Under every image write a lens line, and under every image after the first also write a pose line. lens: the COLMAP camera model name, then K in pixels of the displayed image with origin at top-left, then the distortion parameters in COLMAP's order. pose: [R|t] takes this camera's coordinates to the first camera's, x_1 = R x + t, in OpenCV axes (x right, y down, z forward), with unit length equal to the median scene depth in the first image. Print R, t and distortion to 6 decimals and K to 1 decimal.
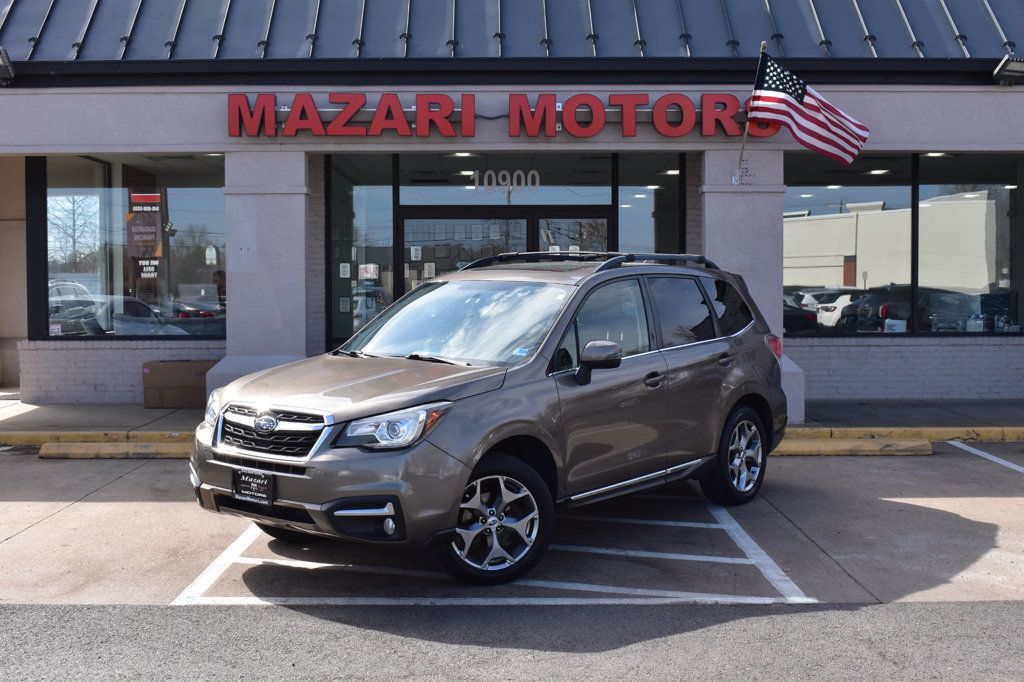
lens RADIAL K [[1236.8, 0, 512.0], [0, 1236.8, 341.0], [0, 0, 1]] dist [-0.031249, -0.023522]
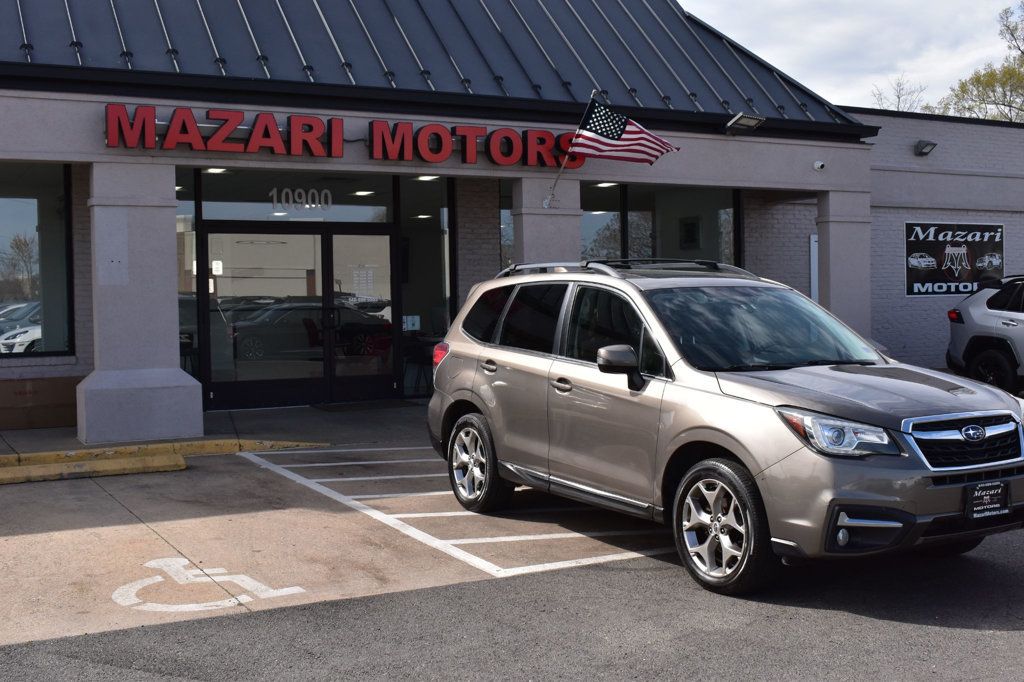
lens RADIAL K [[1186.7, 0, 512.0], [0, 1186.7, 341.0], [0, 0, 1]] dist [-0.027227, -0.027033]
pose [[0.880547, -0.028541, 0.473098, -0.385808], [0.033765, 0.999427, -0.002551, 0.001790], [-0.472754, 0.018221, 0.881006, 0.022343]]
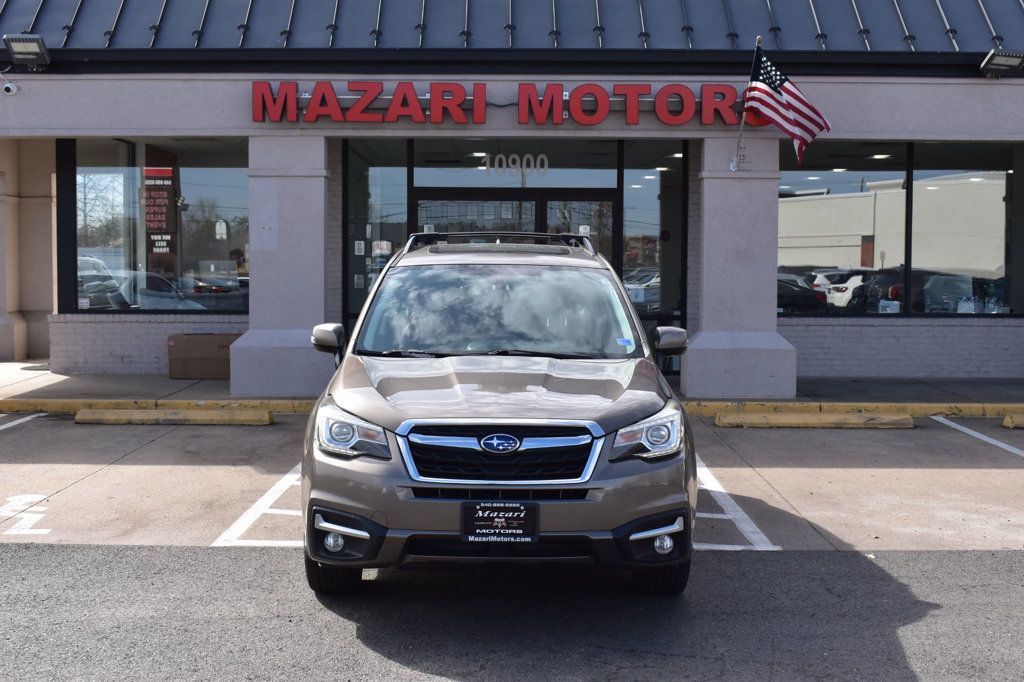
lens RADIAL K [[1260.6, 0, 512.0], [0, 1260.6, 341.0], [0, 0, 1]] dist [-0.026939, -0.017295]
pose [[0.999900, 0.008939, -0.010943, 0.005735], [-0.008749, 0.999812, 0.017294, 0.001320], [0.011095, -0.017196, 0.999791, -0.076056]]
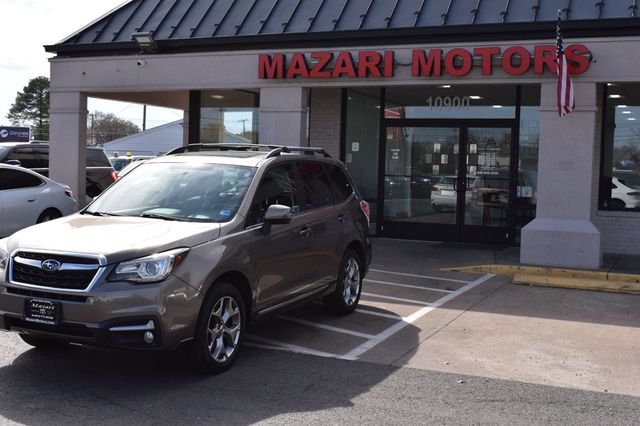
lens RADIAL K [[803.6, 0, 320.0], [0, 803.6, 213.0], [0, 0, 1]] dist [-0.022999, -0.027541]
pose [[0.908196, 0.052486, -0.415241, 0.326069], [-0.048104, 0.998621, 0.021014, -0.003428], [0.415771, 0.000890, 0.909469, -0.002666]]
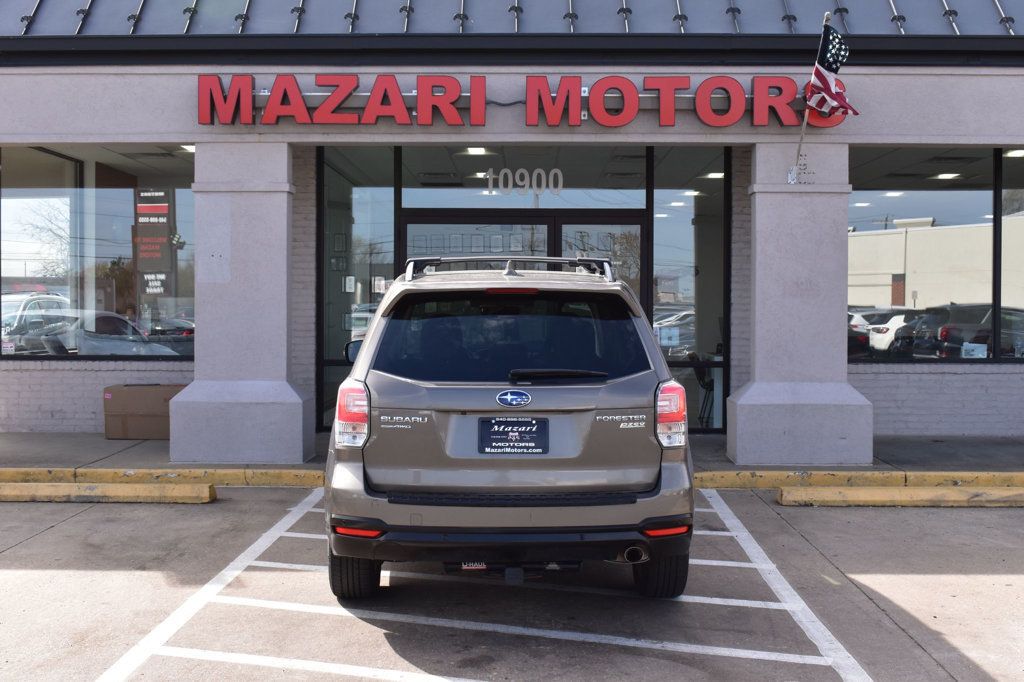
lens RADIAL K [[1285.8, 0, 512.0], [0, 1285.8, 341.0], [0, 0, 1]] dist [-0.022999, -0.027541]
pose [[0.999731, 0.007033, -0.022085, 0.008665], [-0.007385, 0.999847, -0.015886, -0.002819], [0.021970, 0.016045, 0.999630, 0.113853]]
